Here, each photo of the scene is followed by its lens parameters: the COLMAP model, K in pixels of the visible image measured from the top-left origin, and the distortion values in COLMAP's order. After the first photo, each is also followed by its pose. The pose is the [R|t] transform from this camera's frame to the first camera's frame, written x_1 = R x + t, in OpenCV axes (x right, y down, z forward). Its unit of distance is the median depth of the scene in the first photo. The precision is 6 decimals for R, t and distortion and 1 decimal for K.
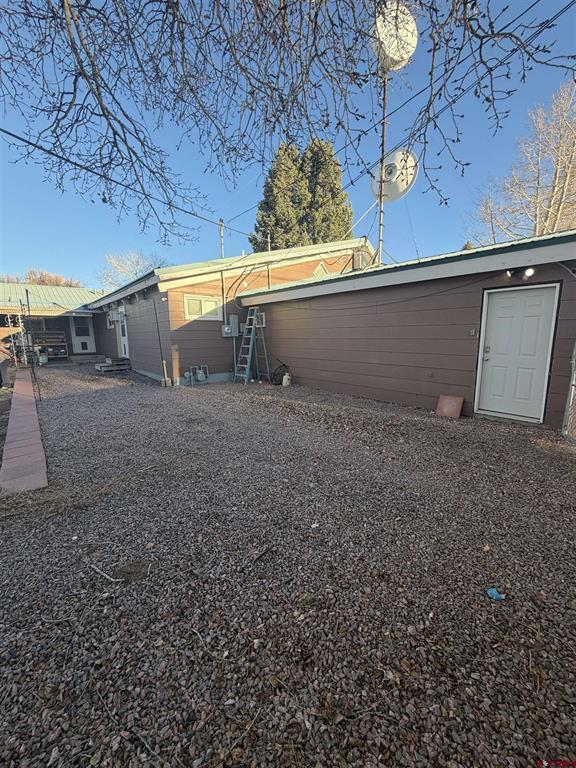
lens RADIAL K [[306.3, 0, 286.8], [0, 306.3, 382.2], [0, 0, 1]] dist [-0.000095, 0.000306]
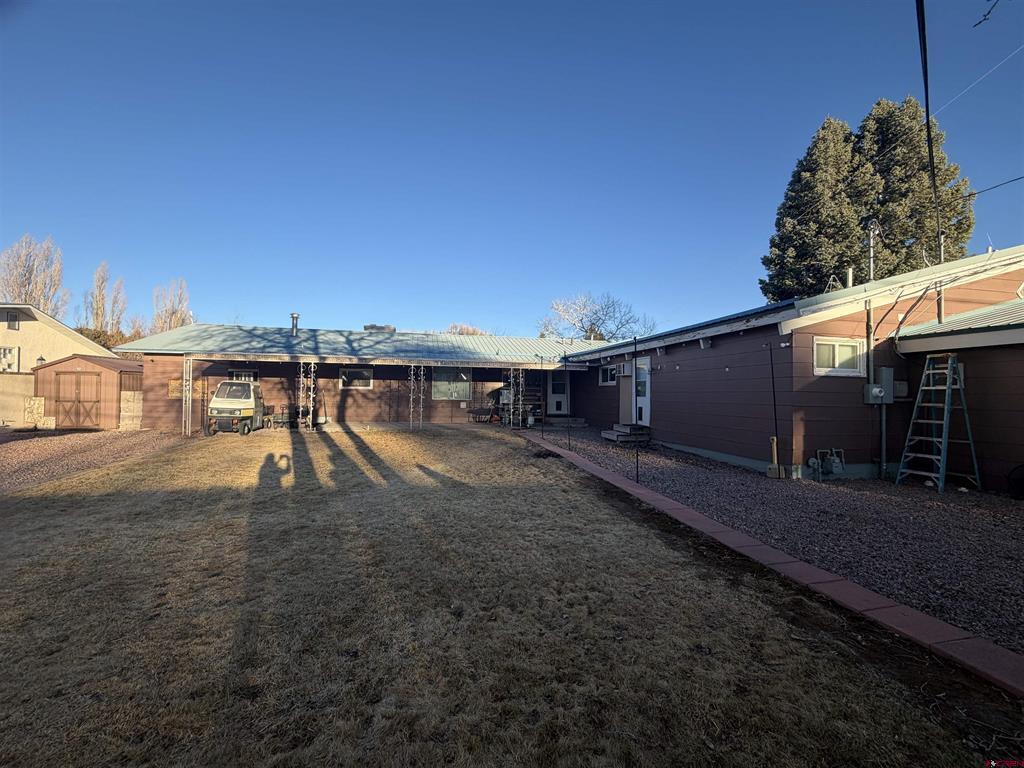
lens RADIAL K [[408.4, 0, 514.9], [0, 408.4, 386.3], [0, 0, 1]] dist [-0.000095, 0.000306]
pose [[0.882375, 0.017010, -0.470238, -0.254136], [-0.097659, 0.984207, -0.147648, 0.002335], [0.460300, 0.176204, 0.870101, -0.008658]]
